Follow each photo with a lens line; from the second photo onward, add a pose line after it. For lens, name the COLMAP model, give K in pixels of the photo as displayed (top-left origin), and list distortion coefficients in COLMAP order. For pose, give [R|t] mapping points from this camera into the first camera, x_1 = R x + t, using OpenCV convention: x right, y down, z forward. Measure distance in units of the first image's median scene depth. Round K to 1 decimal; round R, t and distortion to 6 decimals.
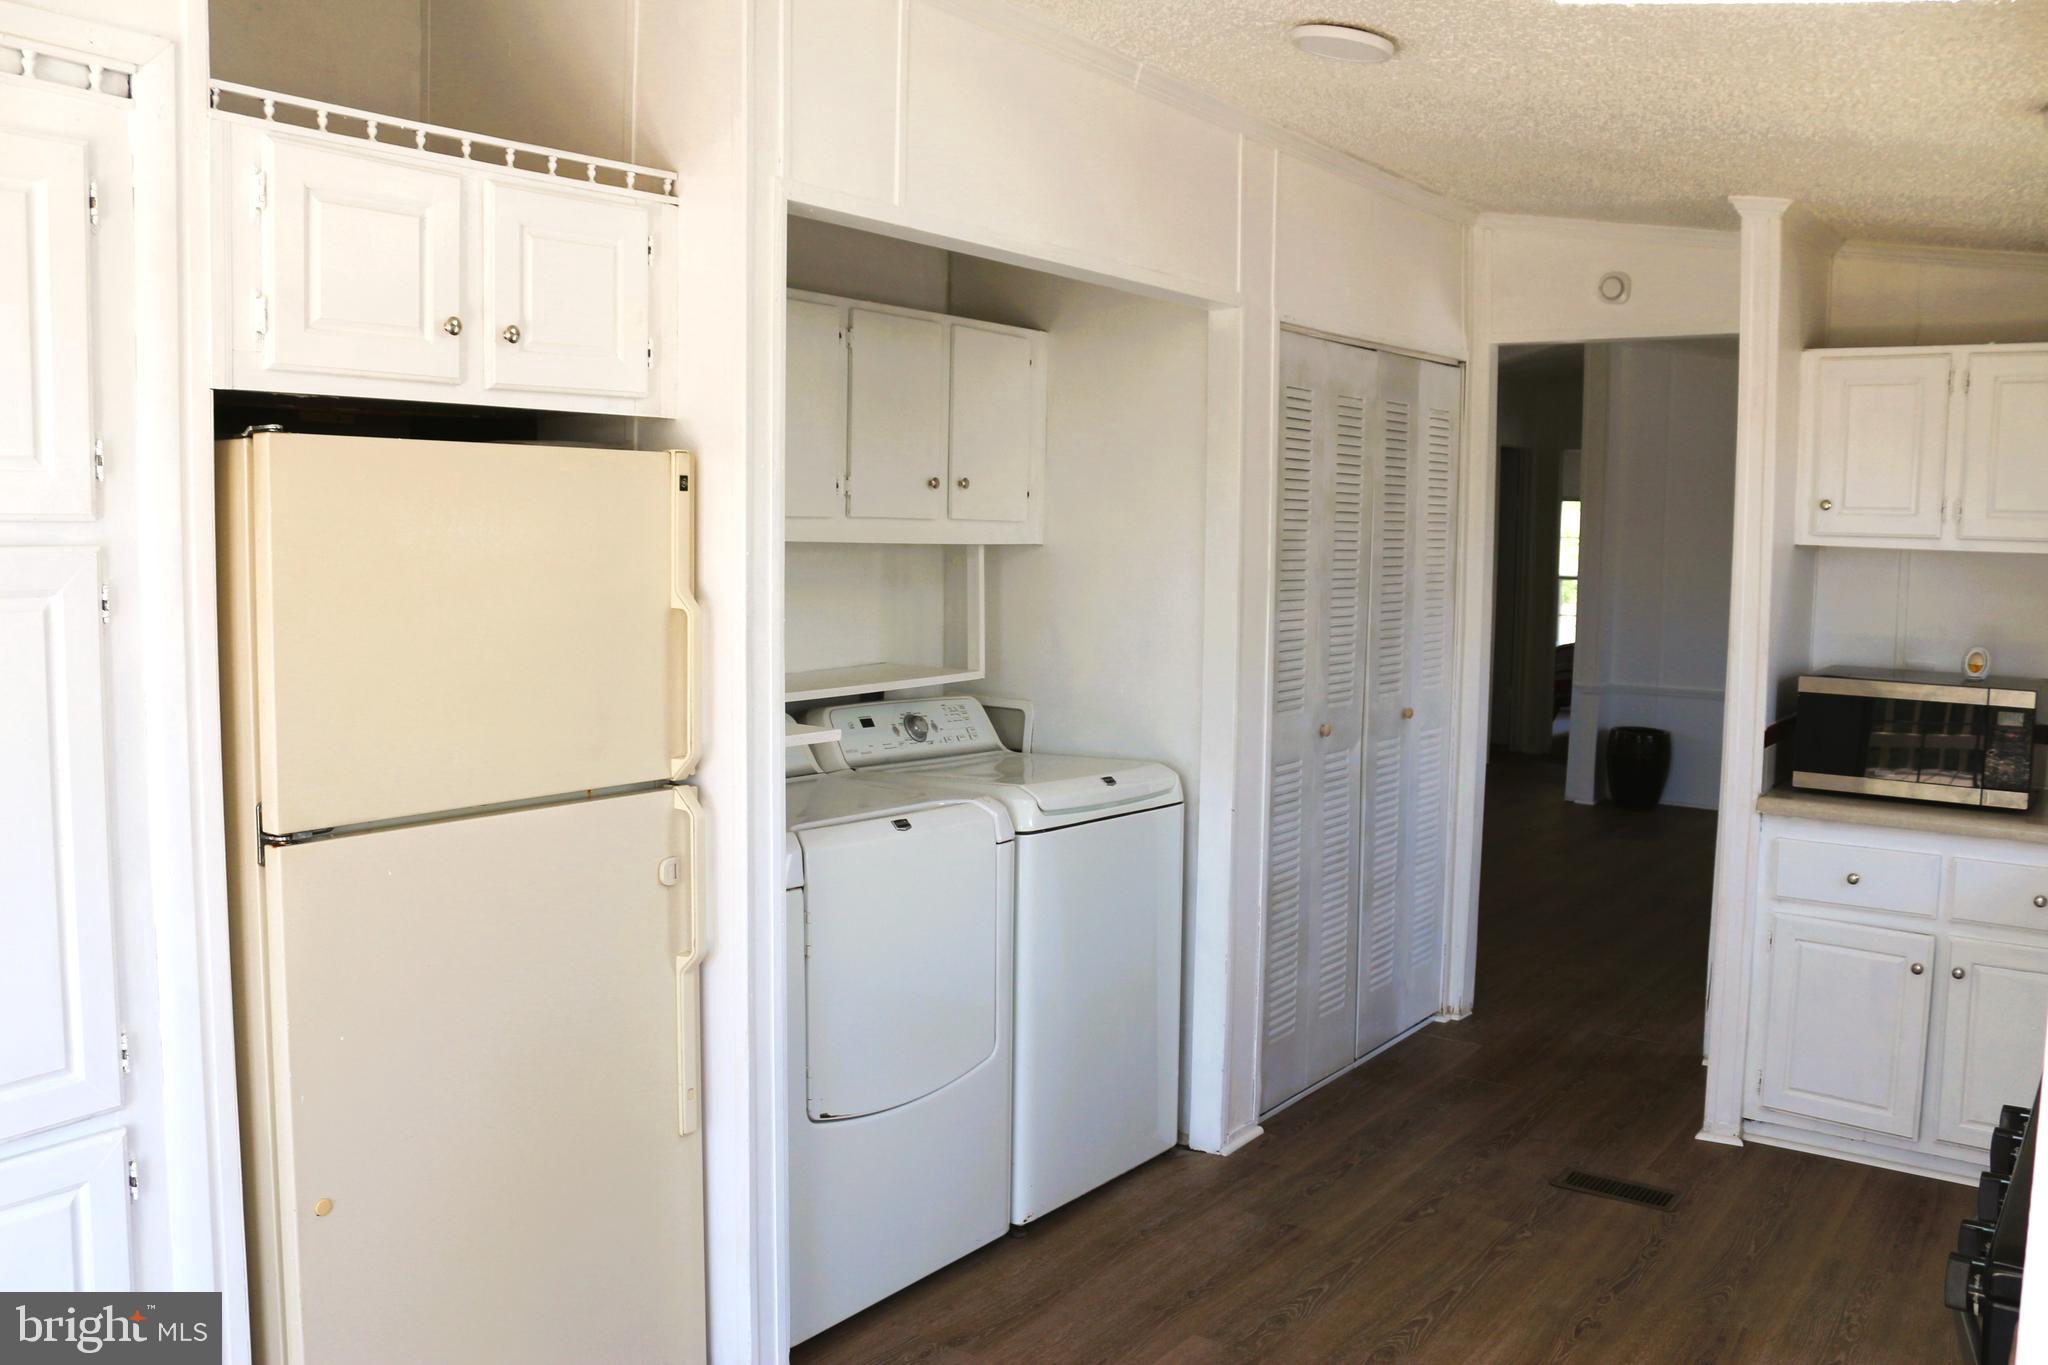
lens RADIAL K [[1700.8, 0, 1024.0], [0, 1700.8, 682.5], [0, 0, 1]] dist [-0.149492, 0.130525]
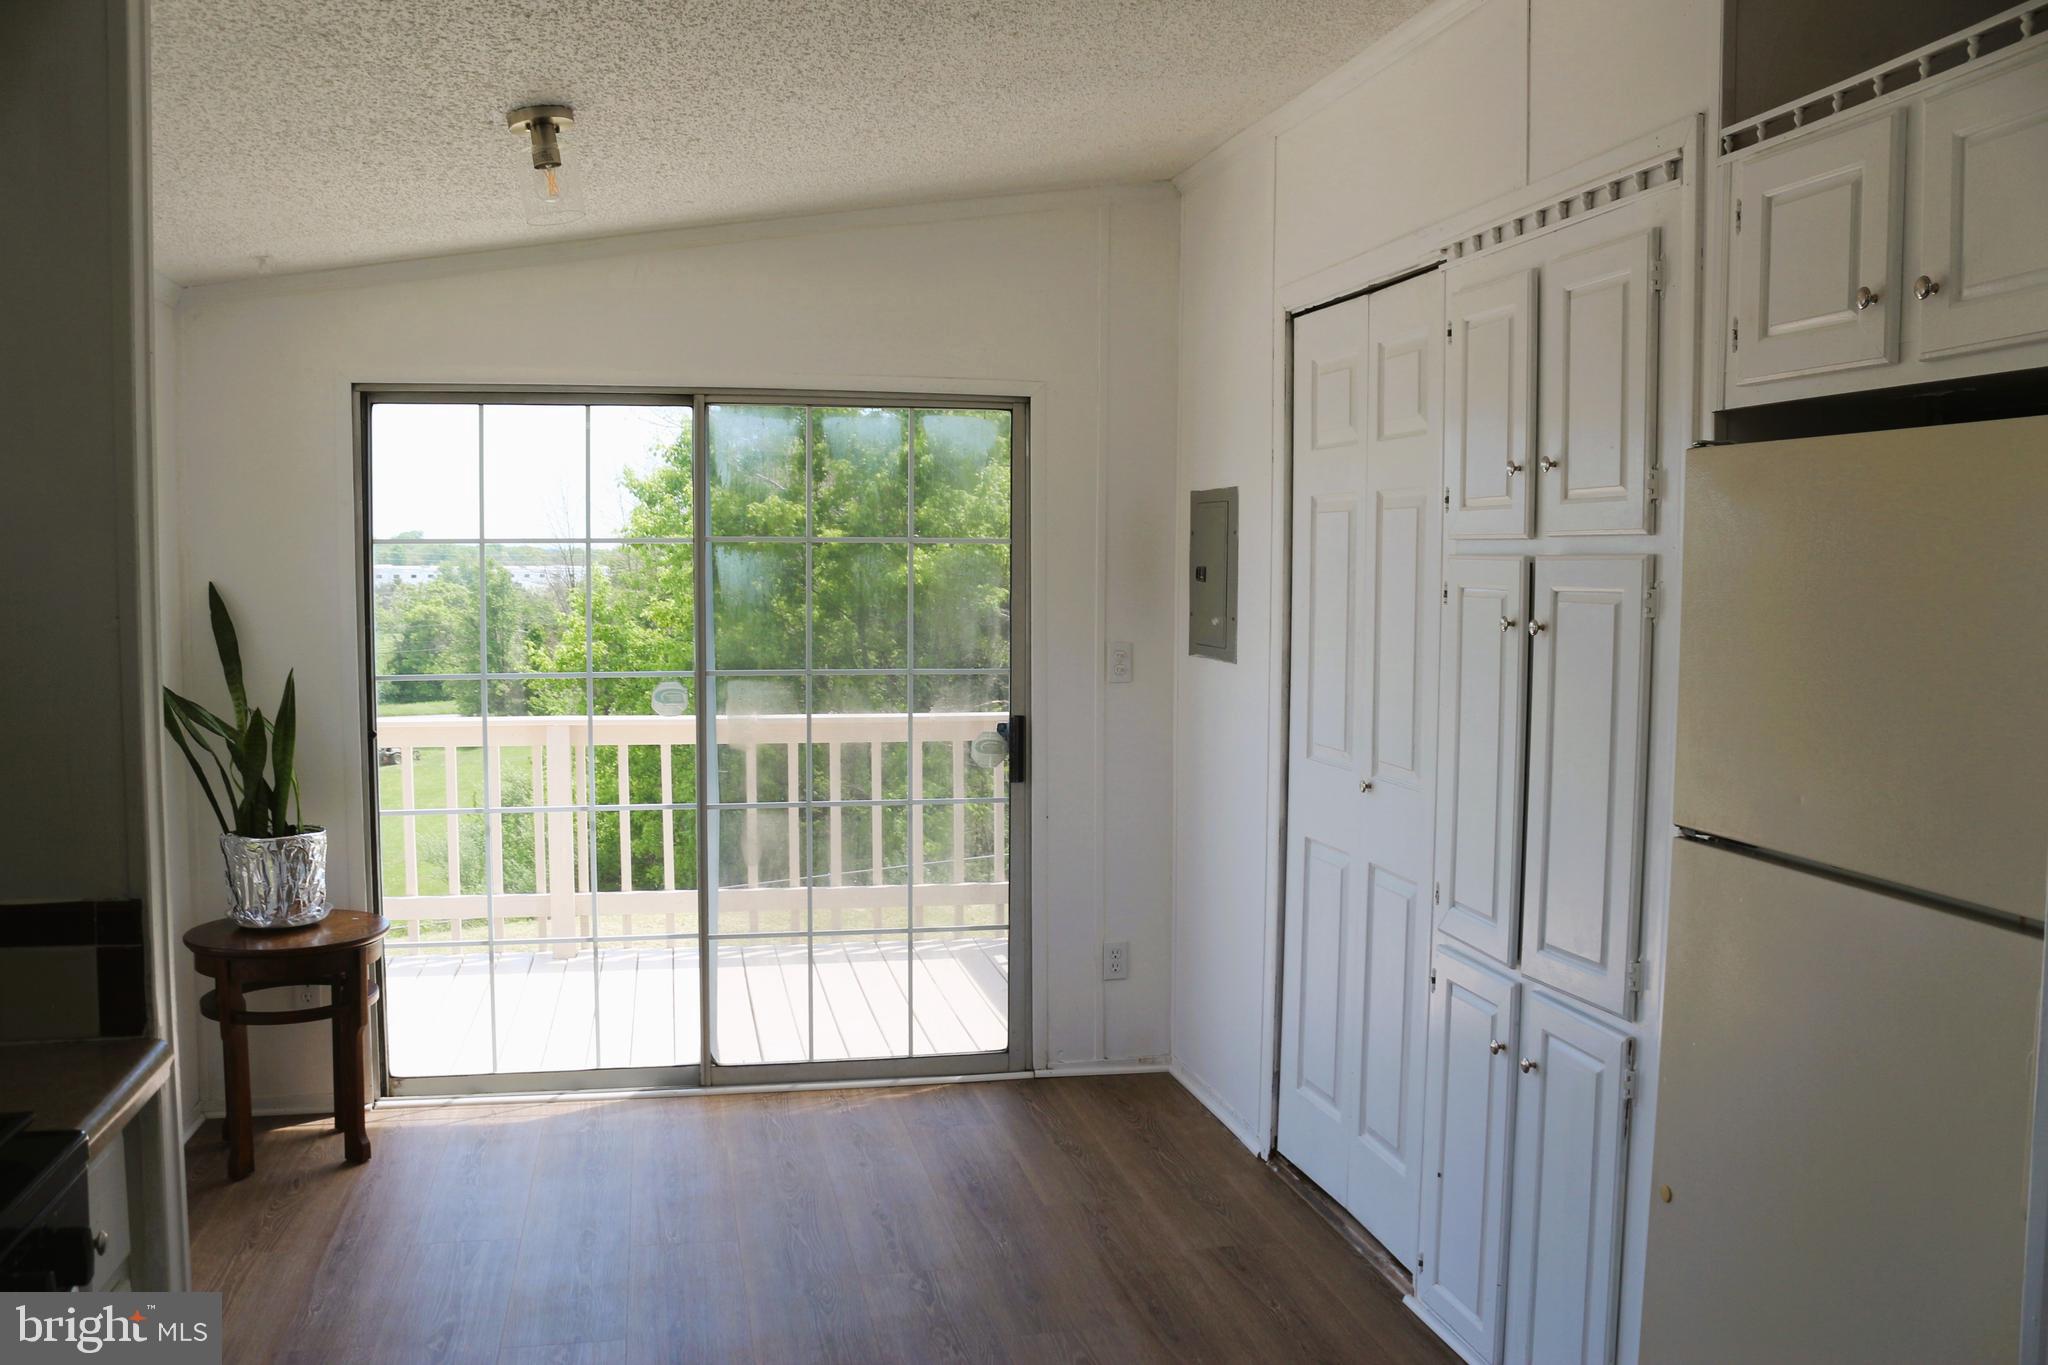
lens RADIAL K [[1692.8, 0, 1024.0], [0, 1692.8, 682.5], [0, 0, 1]] dist [-0.153479, 0.112704]
pose [[-0.652817, 0.035422, -0.756687, 0.312007], [-0.088003, 0.988596, 0.122201, -0.033419], [0.752386, 0.146366, -0.642255, 0.616724]]
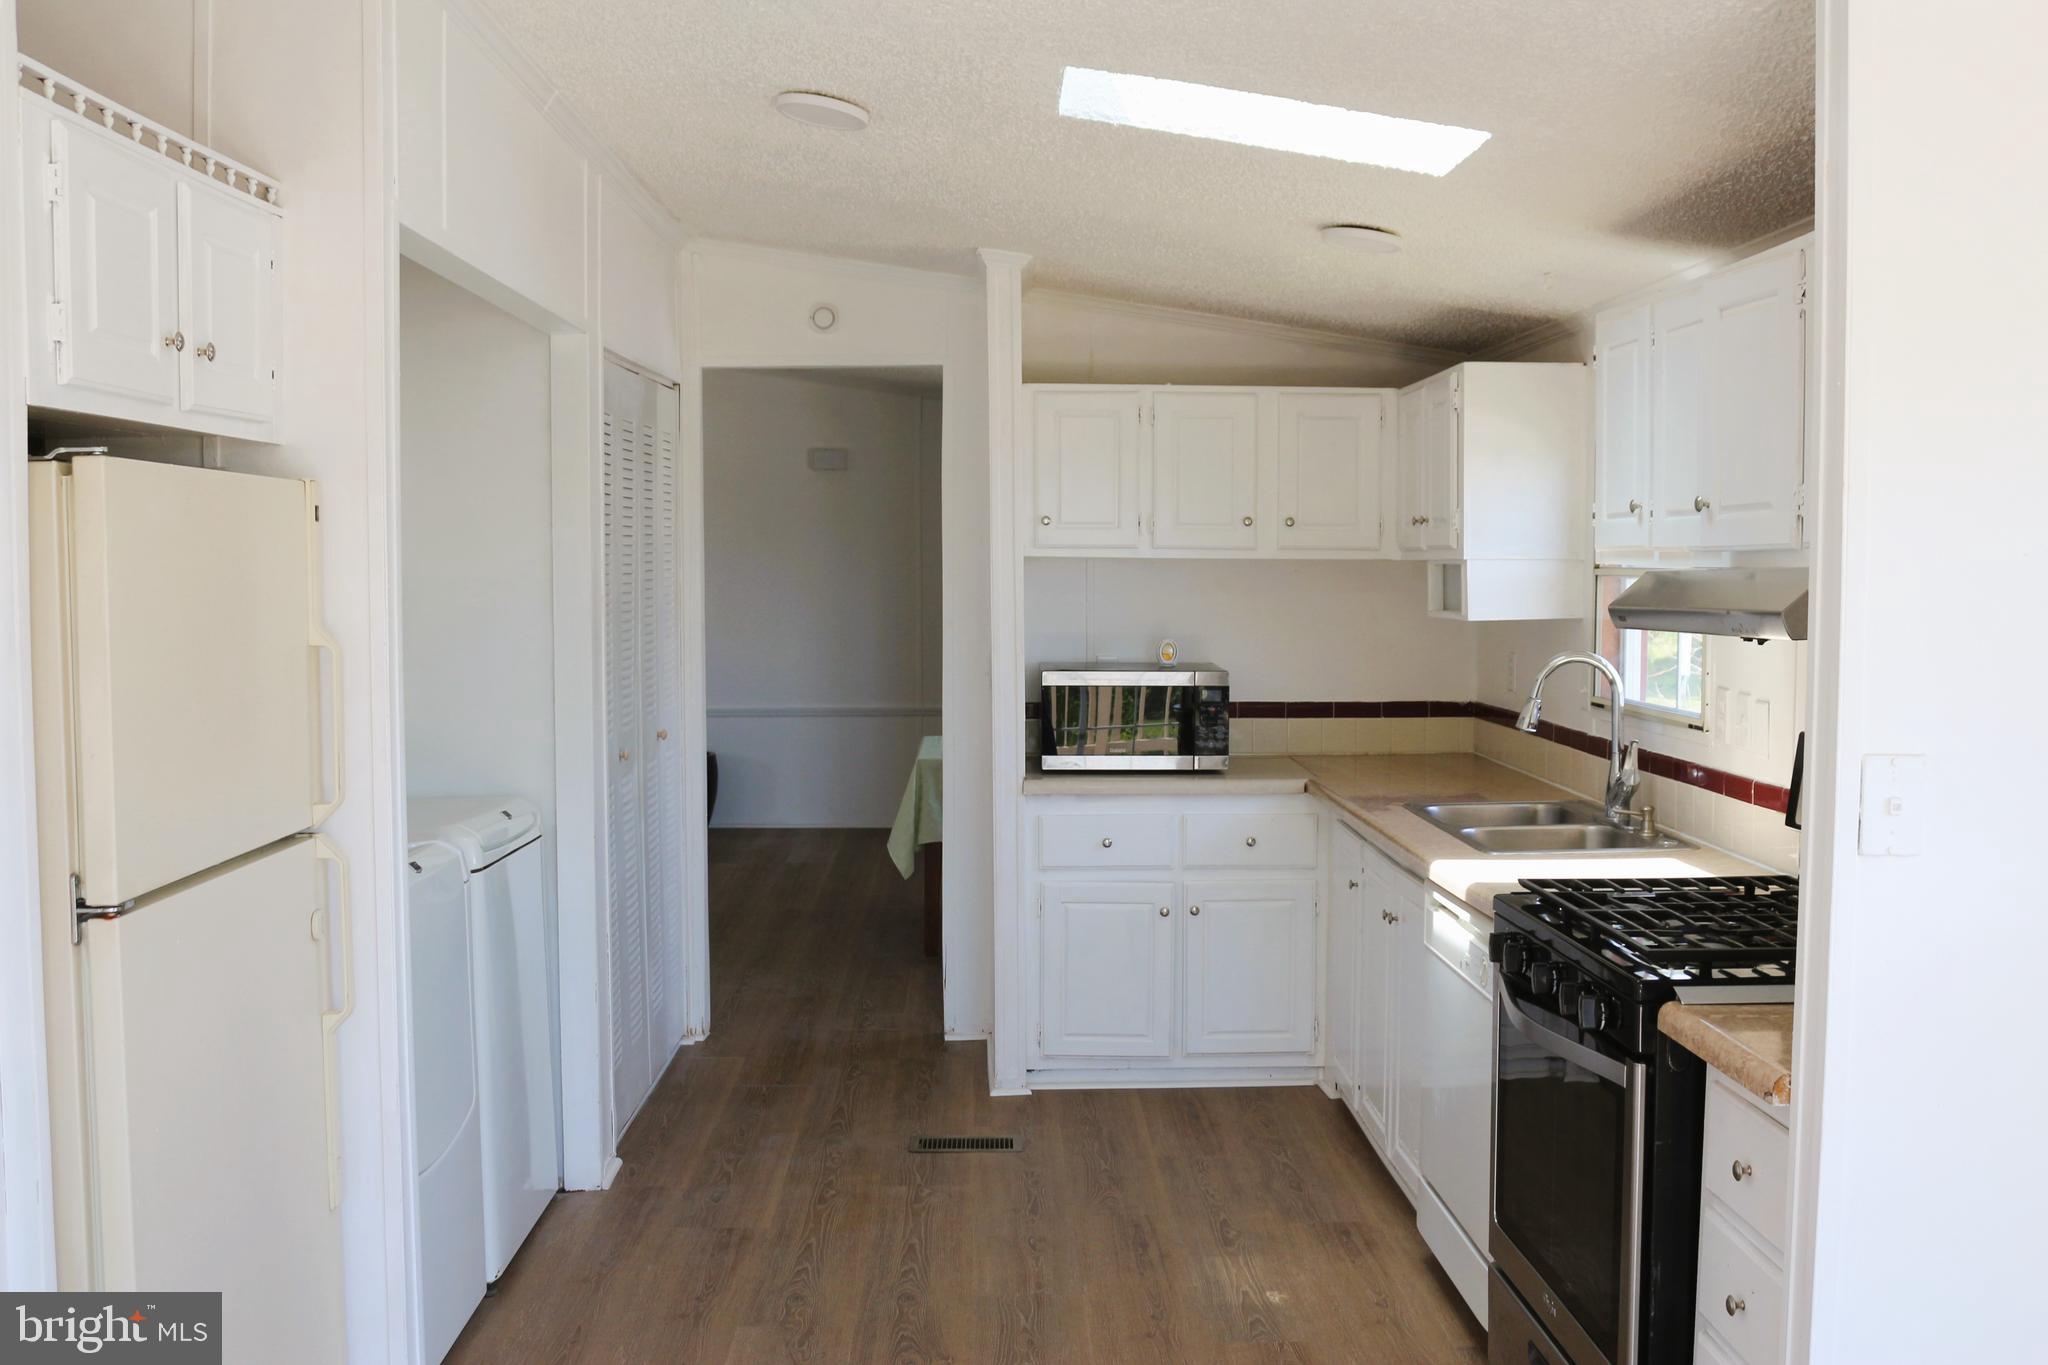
lens RADIAL K [[1971.6, 0, 1024.0], [0, 1971.6, 682.5], [0, 0, 1]] dist [-0.152399, 0.184835]
pose [[0.793740, -0.055038, 0.605762, -0.376866], [0.069771, 0.997563, -0.000785, 0.003903], [-0.604243, 0.042887, 0.795645, -0.069130]]
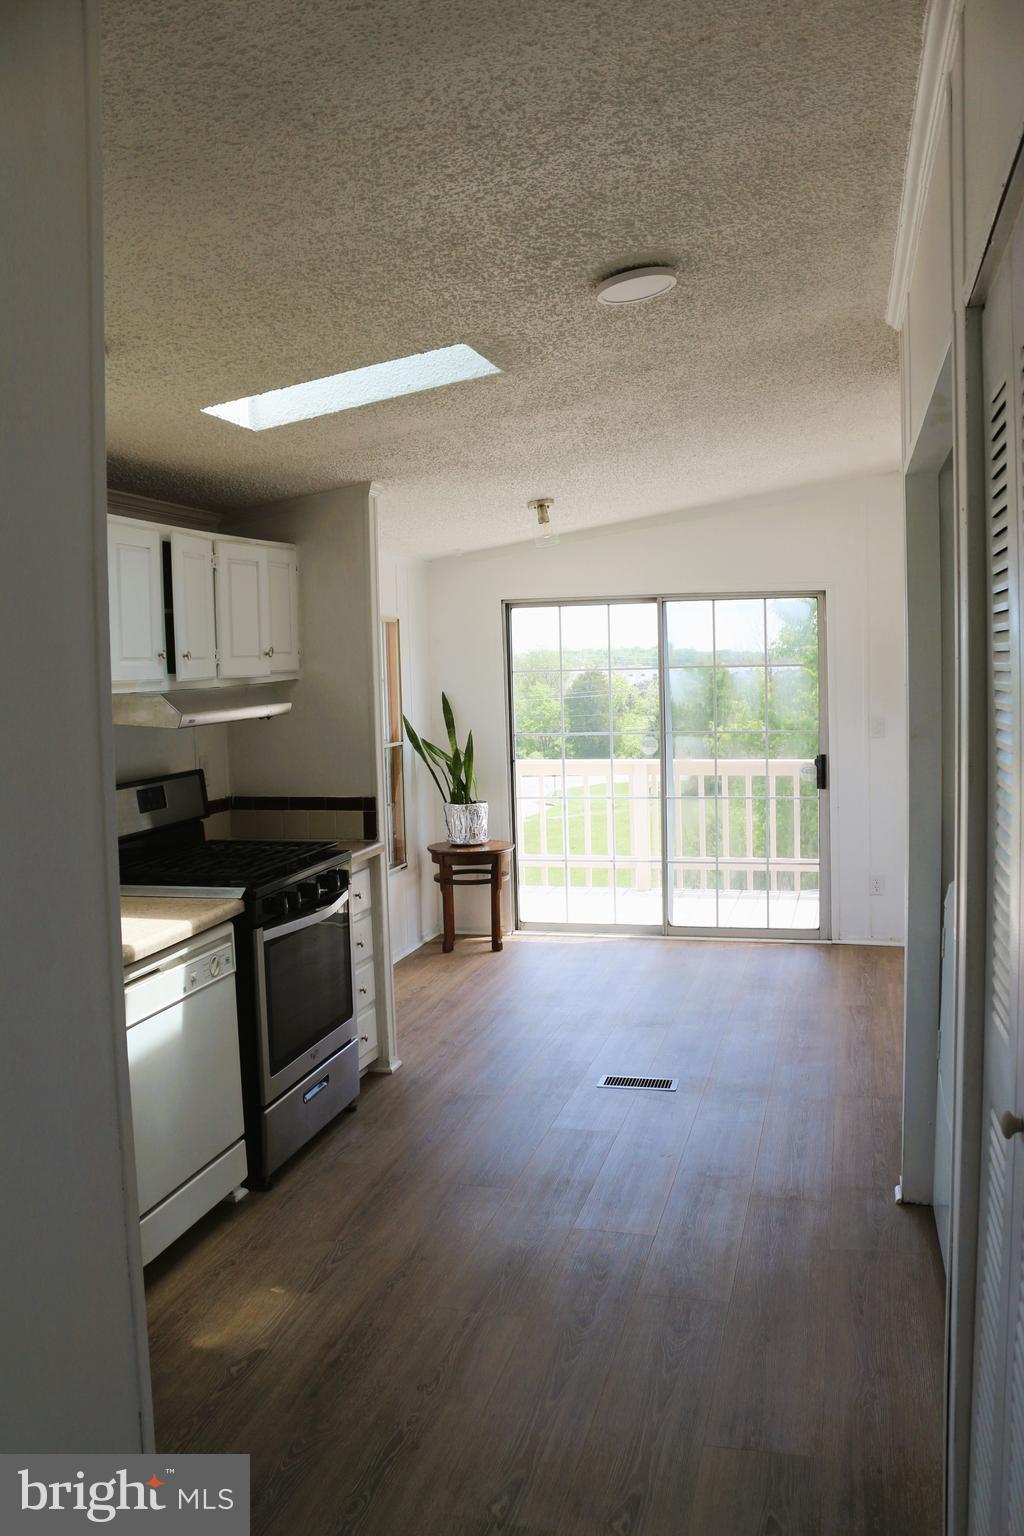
lens RADIAL K [[1280.6, 0, 512.0], [0, 1280.6, 768.0], [0, 0, 1]] dist [-0.140425, 0.005664]
pose [[-0.927449, 0.036651, -0.372150, 0.478564], [-0.025929, 0.986487, 0.161772, -0.131092], [0.373050, 0.159684, -0.913966, 1.406269]]
